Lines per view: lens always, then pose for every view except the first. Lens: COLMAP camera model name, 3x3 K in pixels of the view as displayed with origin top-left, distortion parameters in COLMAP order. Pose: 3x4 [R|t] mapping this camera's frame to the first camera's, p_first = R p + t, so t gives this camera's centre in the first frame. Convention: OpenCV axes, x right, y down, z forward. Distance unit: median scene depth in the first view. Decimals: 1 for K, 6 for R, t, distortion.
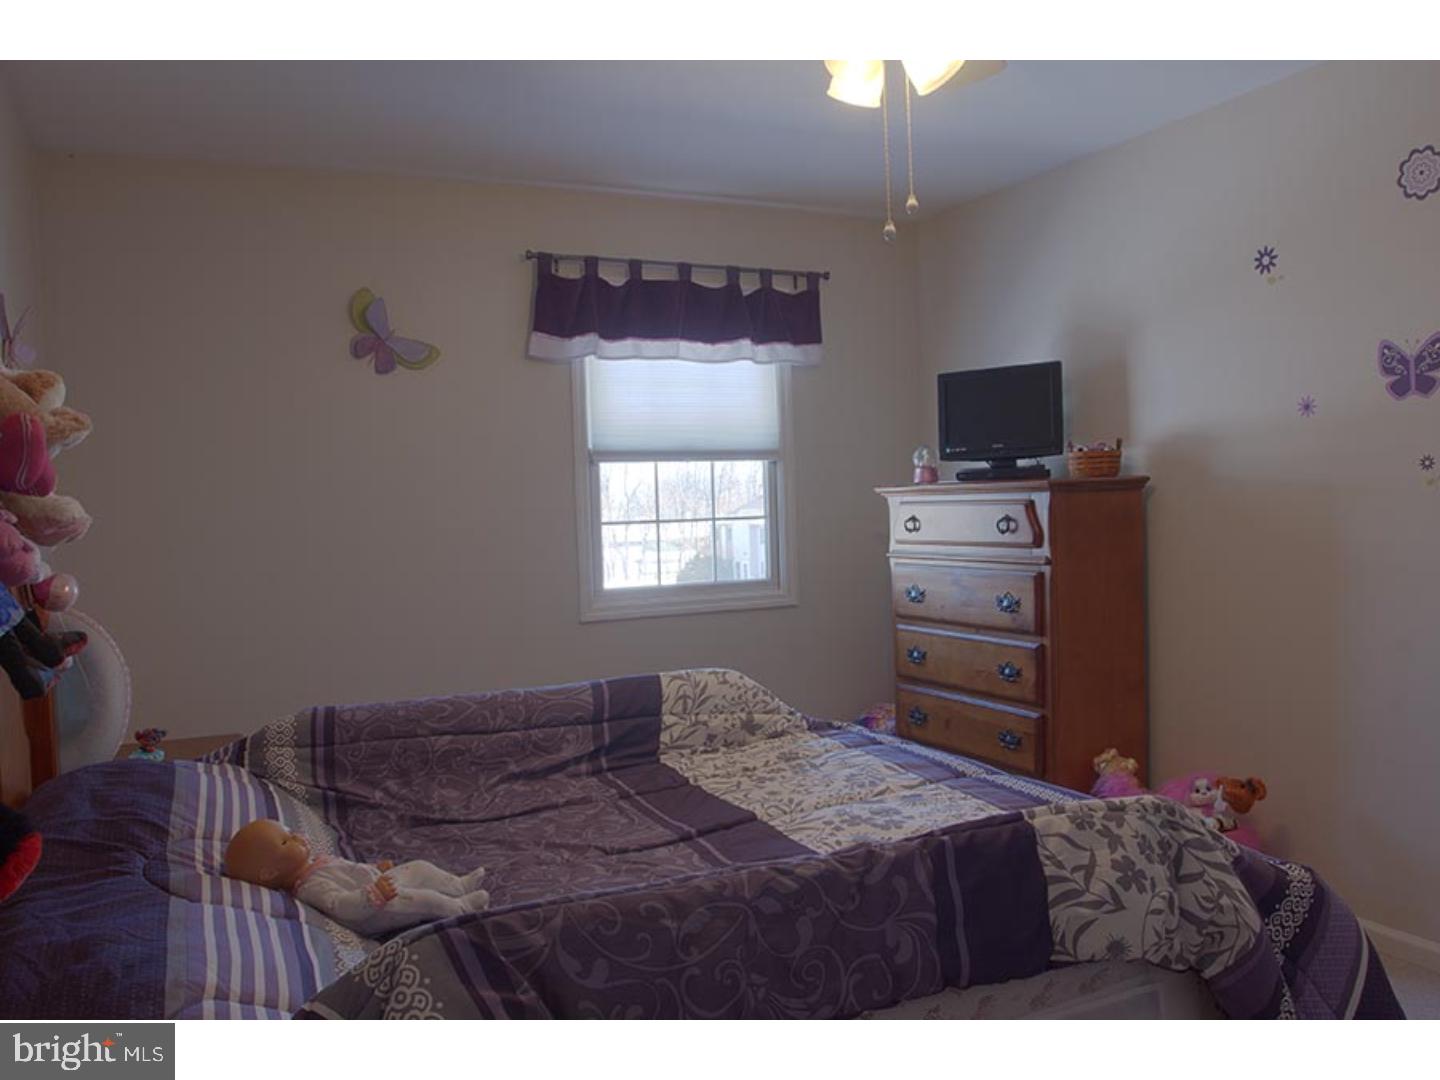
lens RADIAL K [[1144.4, 0, 722.3], [0, 1144.4, 539.1], [0, 0, 1]] dist [-0.065608, 0.025377]
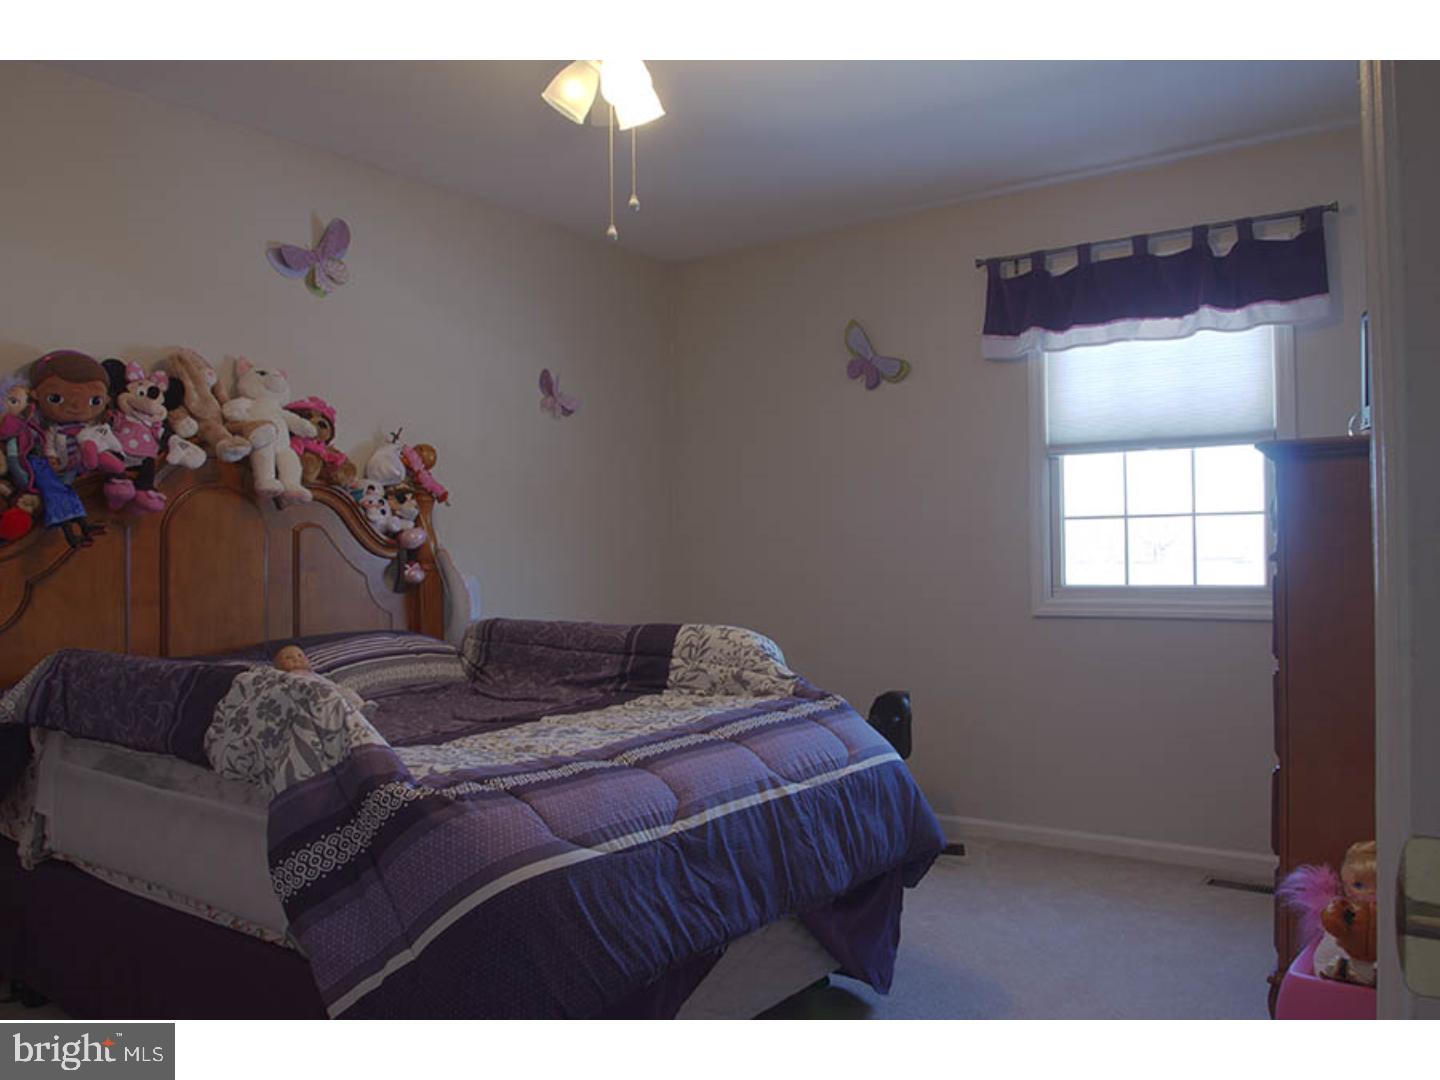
lens RADIAL K [[1144.4, 0, 723.3], [0, 1144.4, 536.4], [0, 0, 1]] dist [-0.065608, 0.025377]
pose [[0.470267, 0.010470, -0.882462, 0.680037], [-0.035864, 0.999330, -0.007256, 0.021814], [0.881795, 0.035061, 0.470328, 0.311250]]
